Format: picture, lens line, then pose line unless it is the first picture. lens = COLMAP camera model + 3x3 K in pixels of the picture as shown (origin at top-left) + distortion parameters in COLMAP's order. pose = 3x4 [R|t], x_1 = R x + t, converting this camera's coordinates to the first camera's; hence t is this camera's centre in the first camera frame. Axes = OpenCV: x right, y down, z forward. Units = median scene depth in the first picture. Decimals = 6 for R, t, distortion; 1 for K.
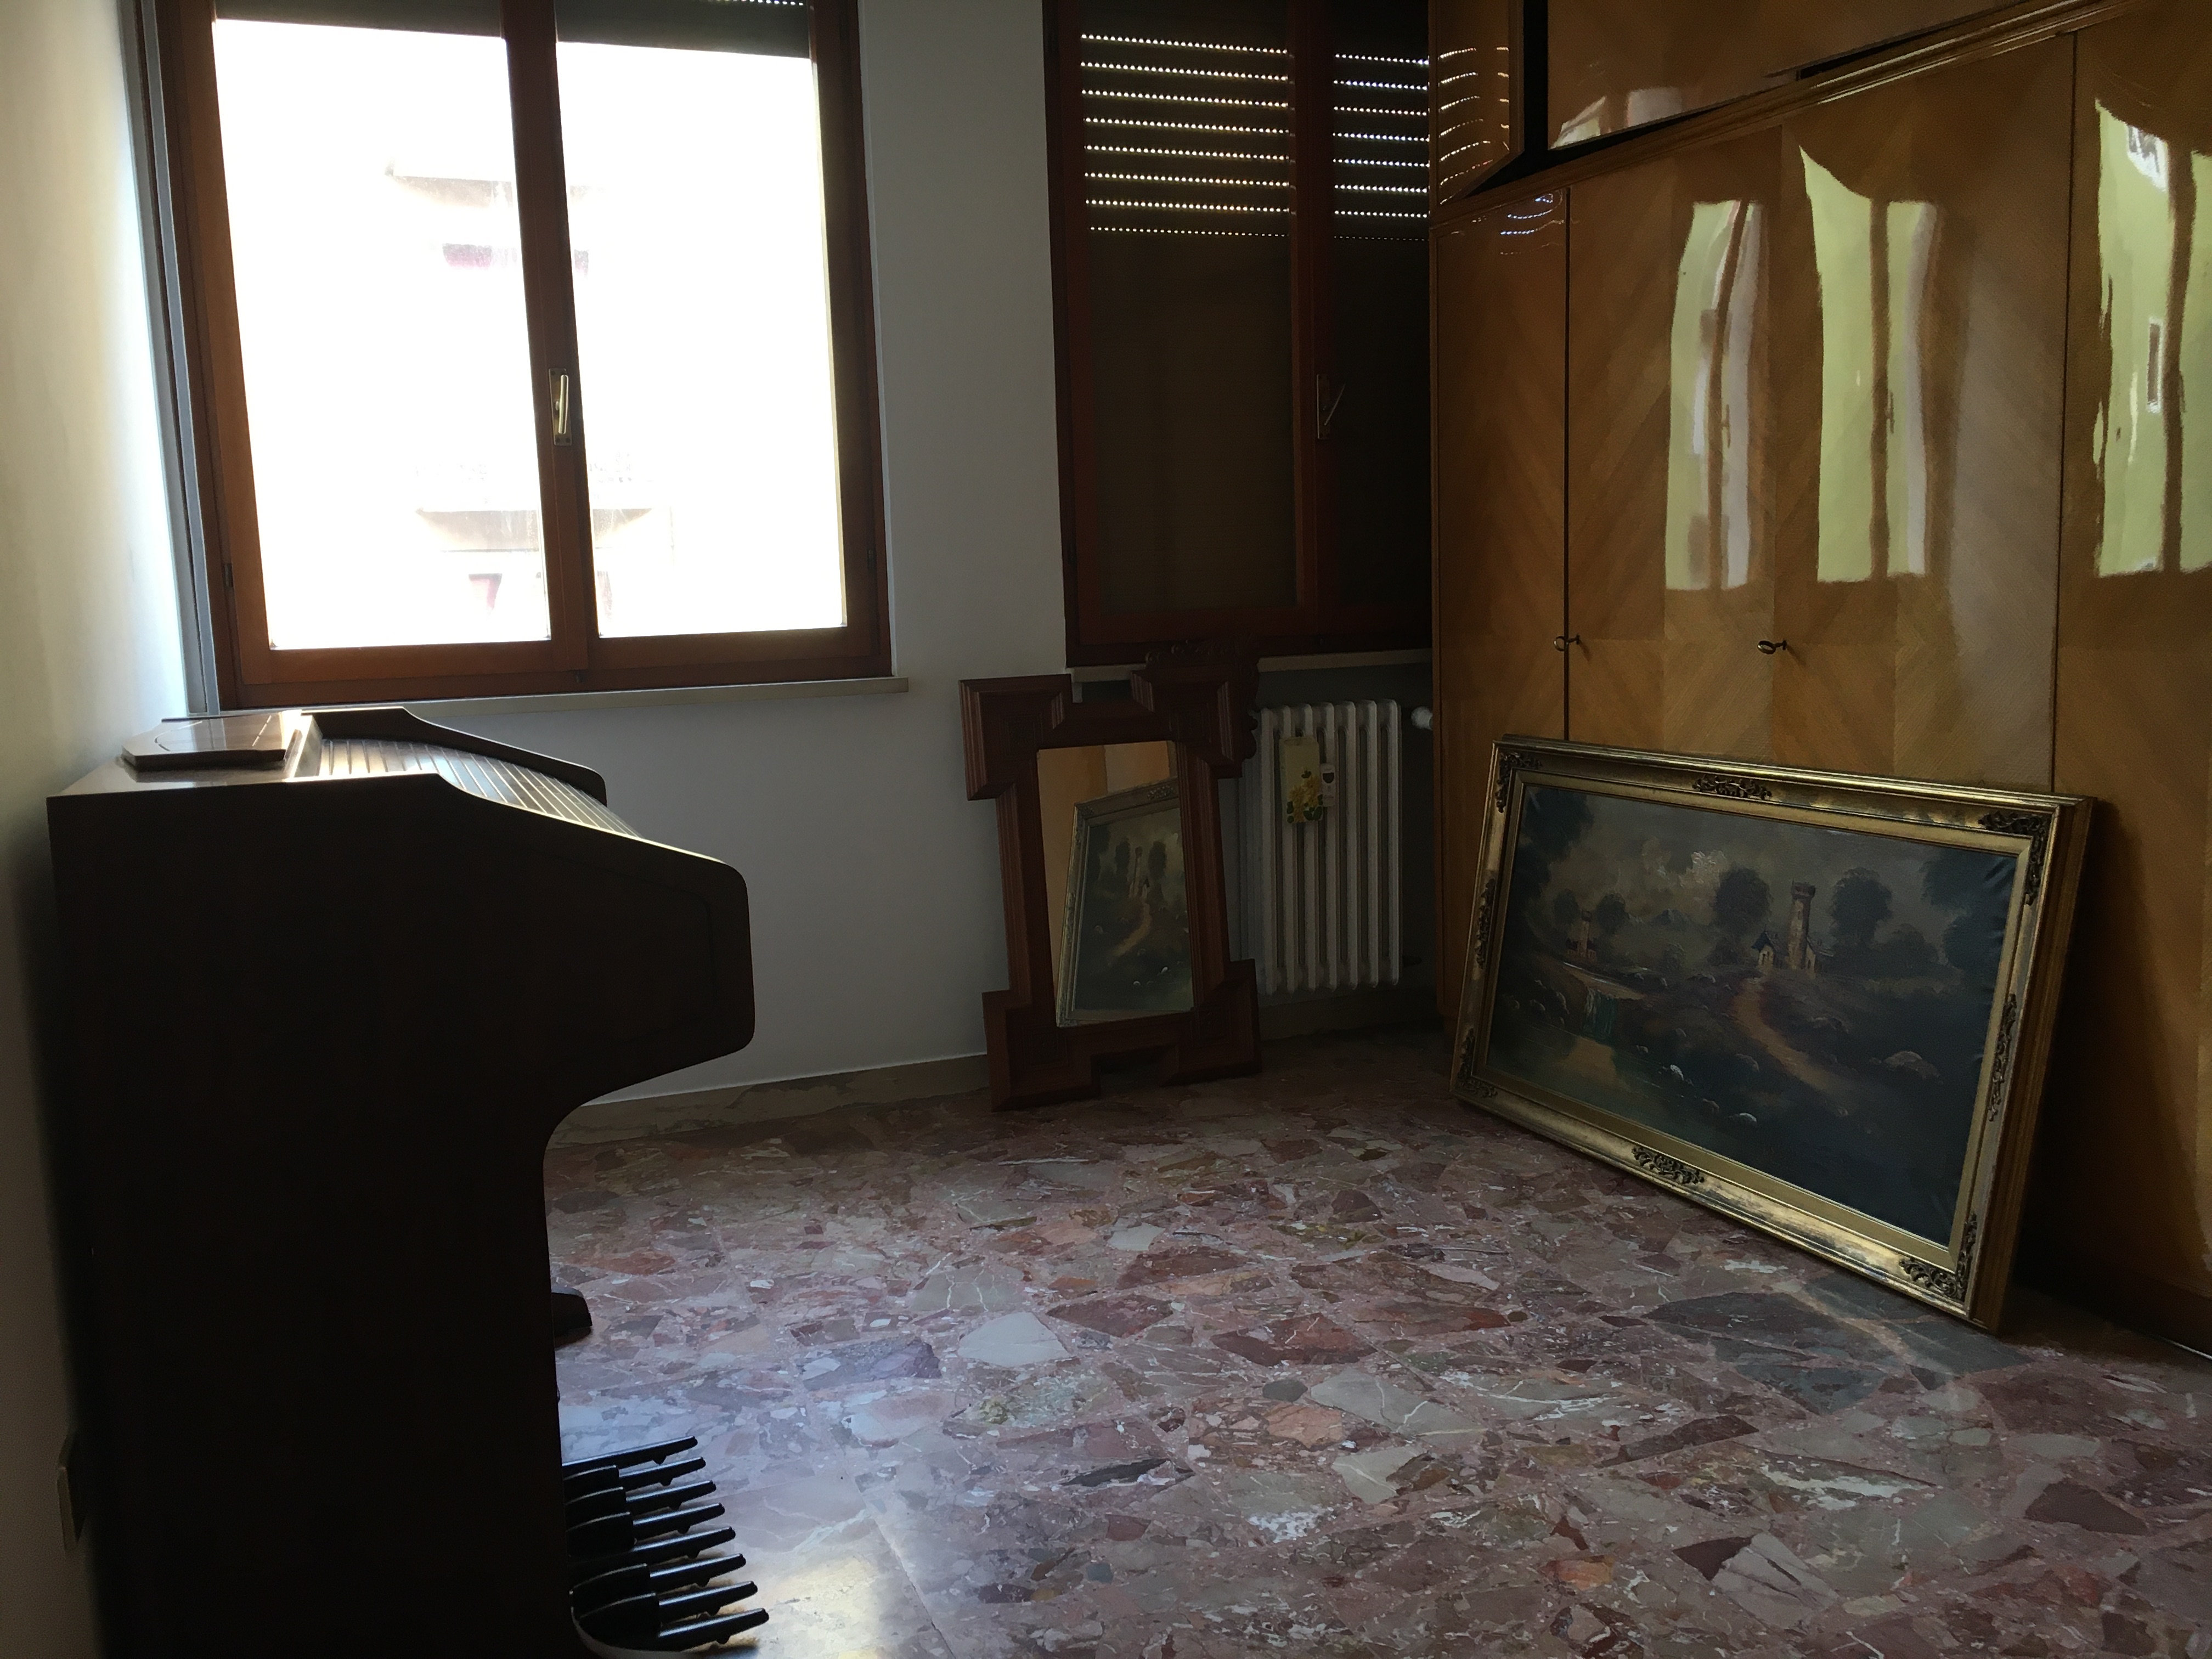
lens RADIAL K [[1896.7, 0, 1102.1], [0, 1896.7, 827.8], [0, 0, 1]] dist [0.049709, -0.044927]
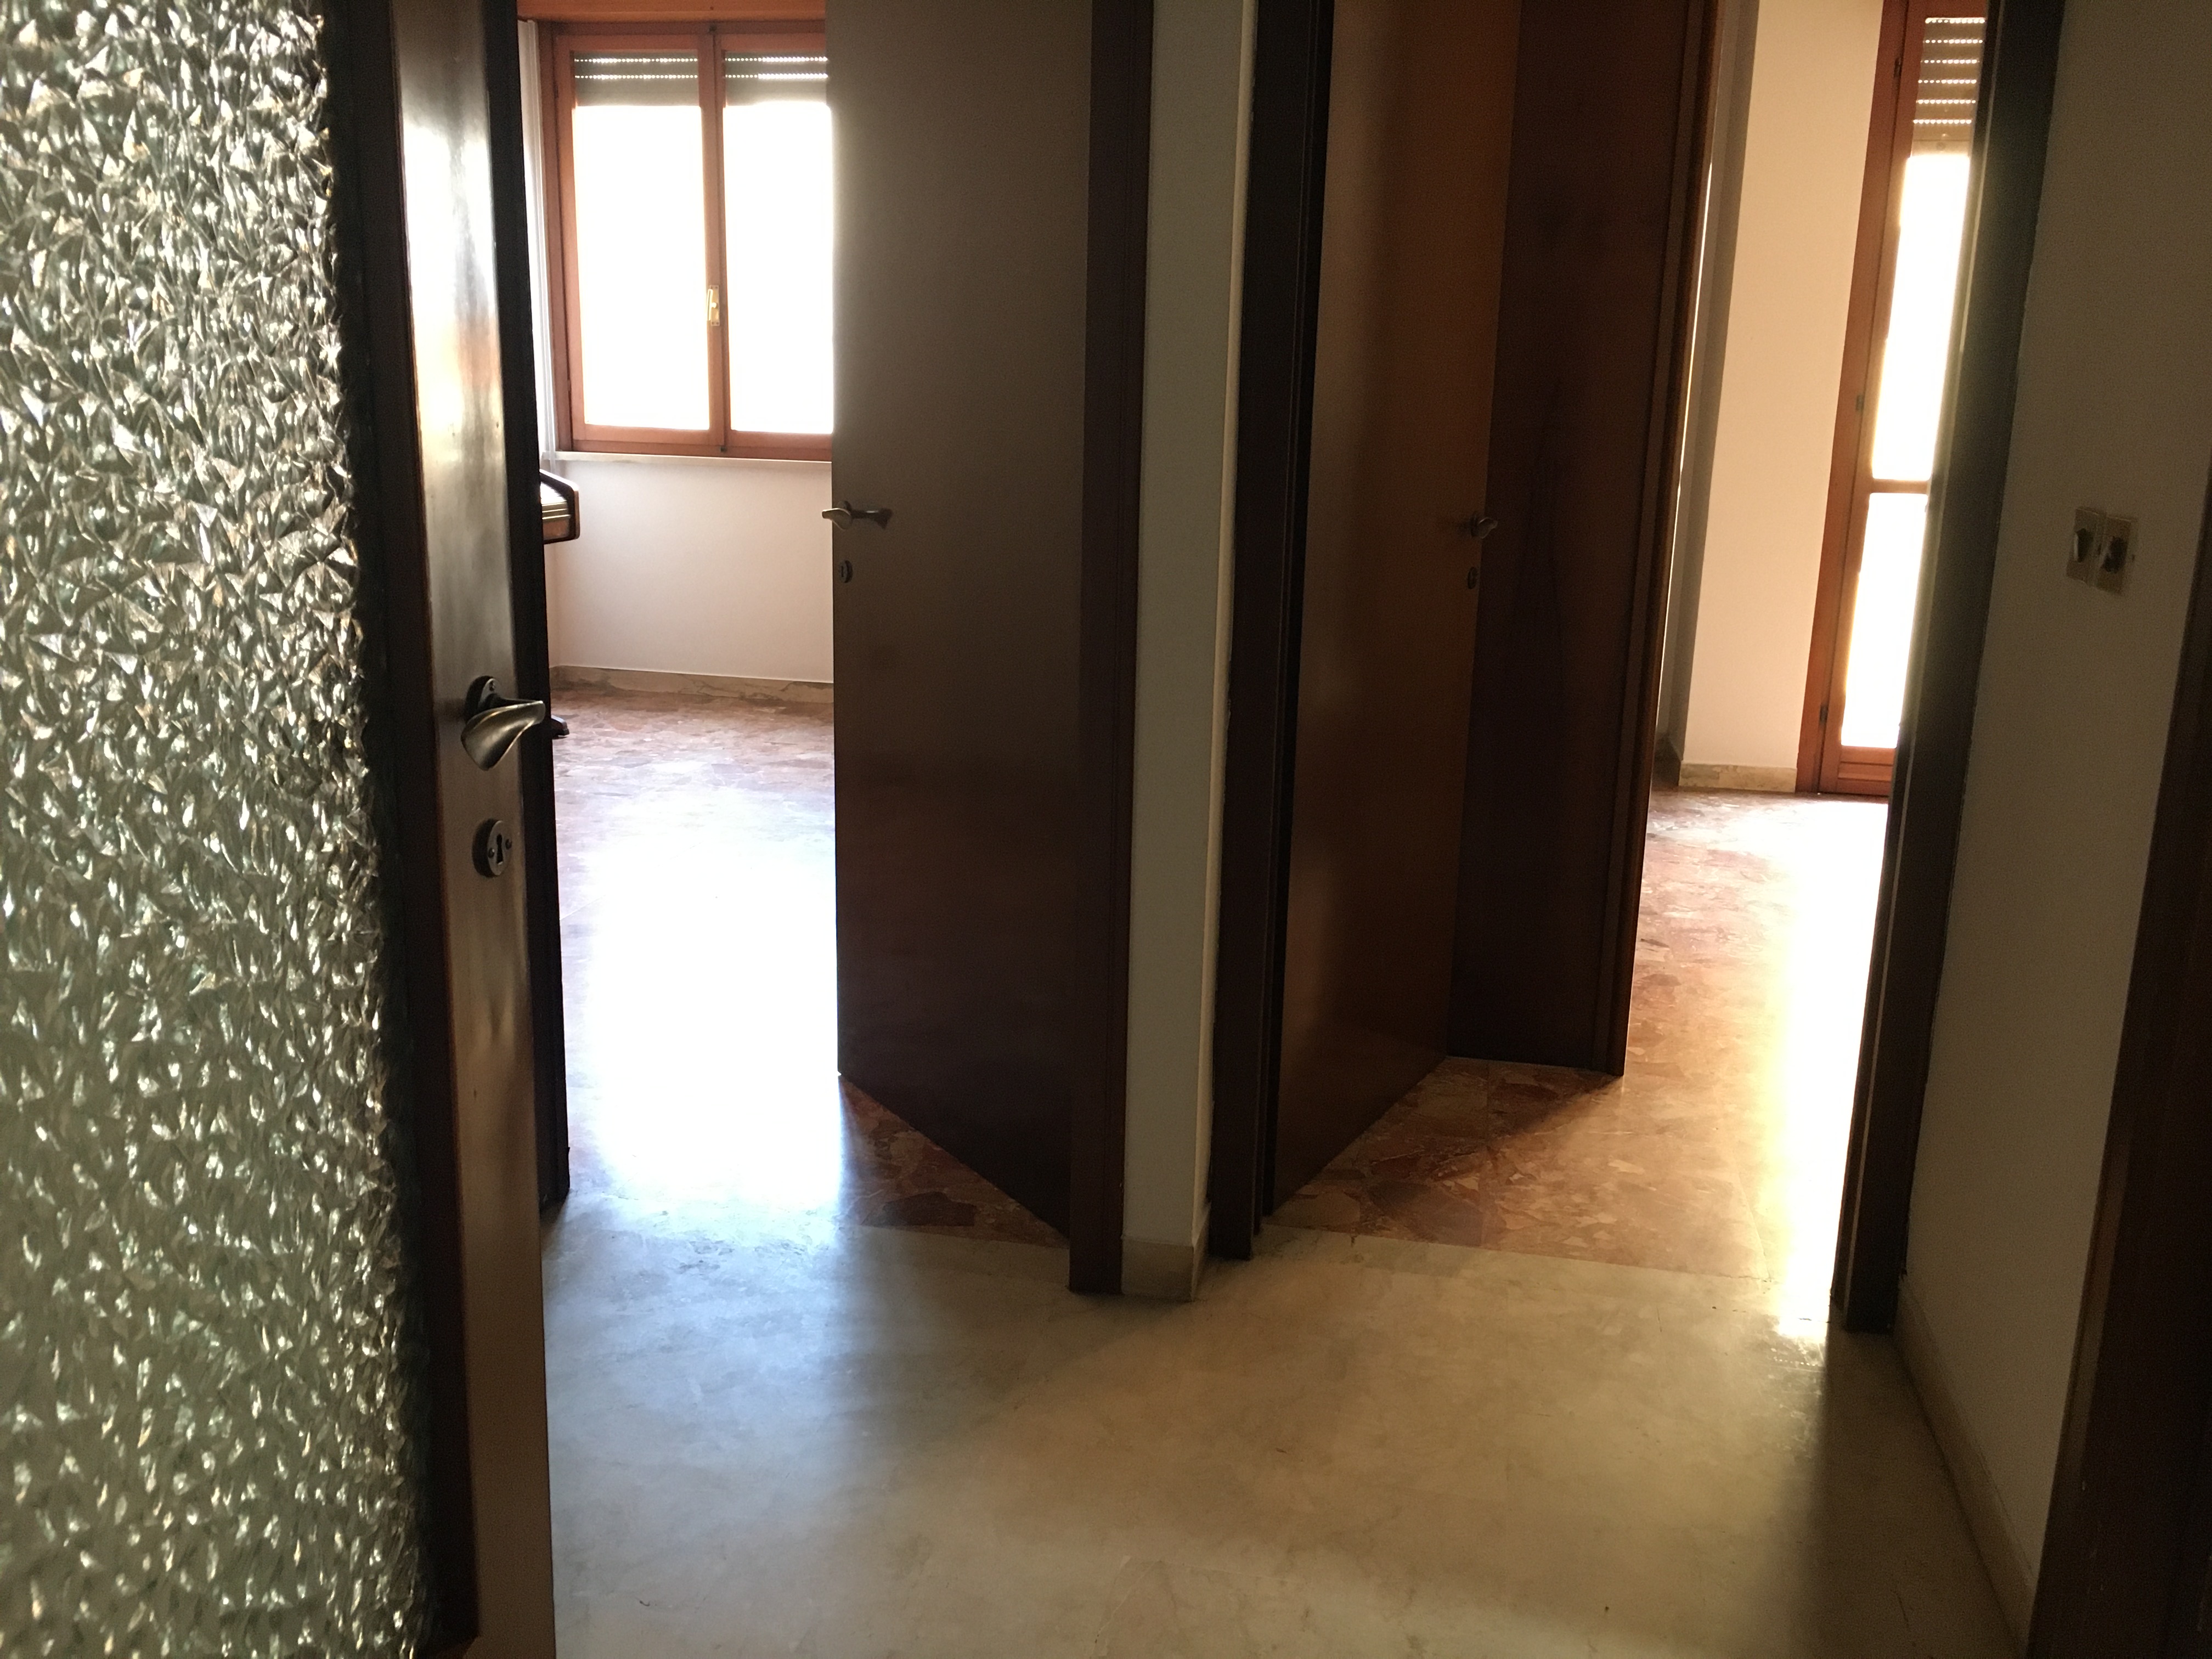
lens RADIAL K [[1896.7, 0, 1102.7], [0, 1896.7, 845.5], [0, 0, 1]] dist [0.049709, -0.044927]
pose [[0.830127, 0.184563, -0.526142, 1.273806], [-0.129877, 0.981676, 0.139442, -0.005688], [0.542237, -0.047421, 0.838886, -0.473381]]
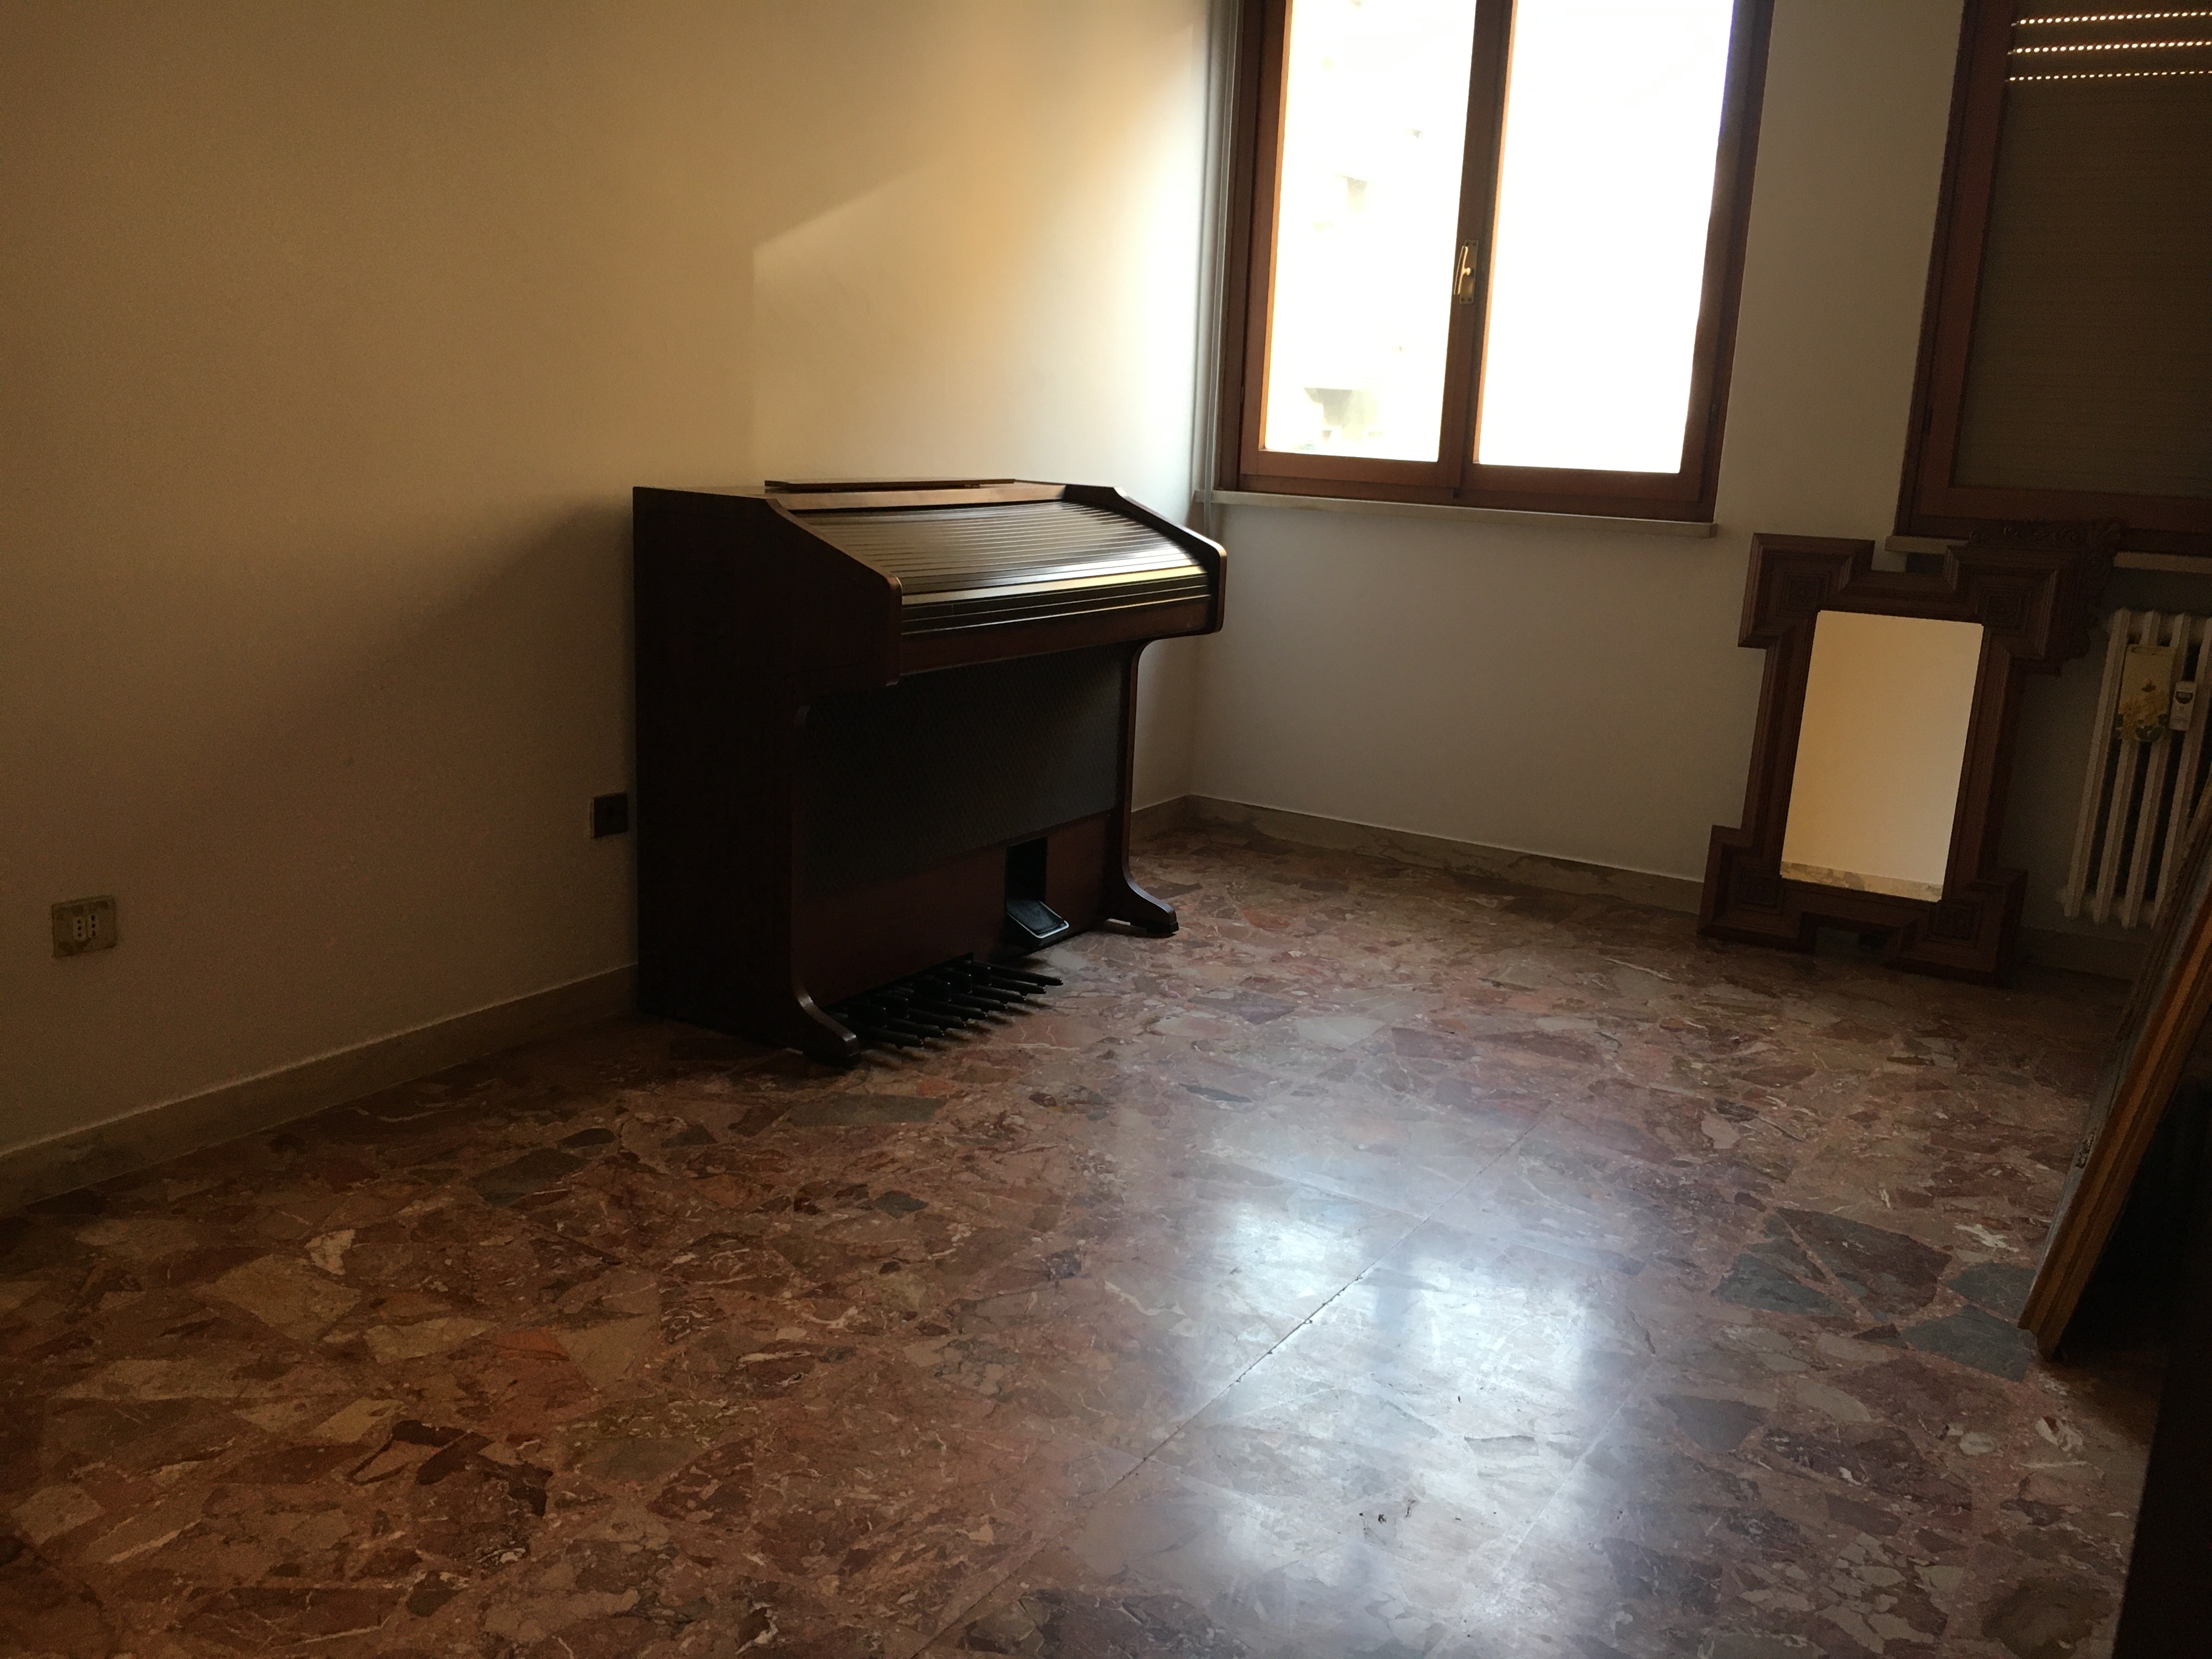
lens RADIAL K [[1896.7, 0, 1095.3], [0, 1896.7, 826.6], [0, 0, 1]] dist [0.049709, -0.044927]
pose [[0.577884, 0.235859, -0.781294, 0.696870], [-0.167636, 0.971220, 0.169202, -0.044174], [0.798716, 0.033194, 0.600791, 0.079843]]
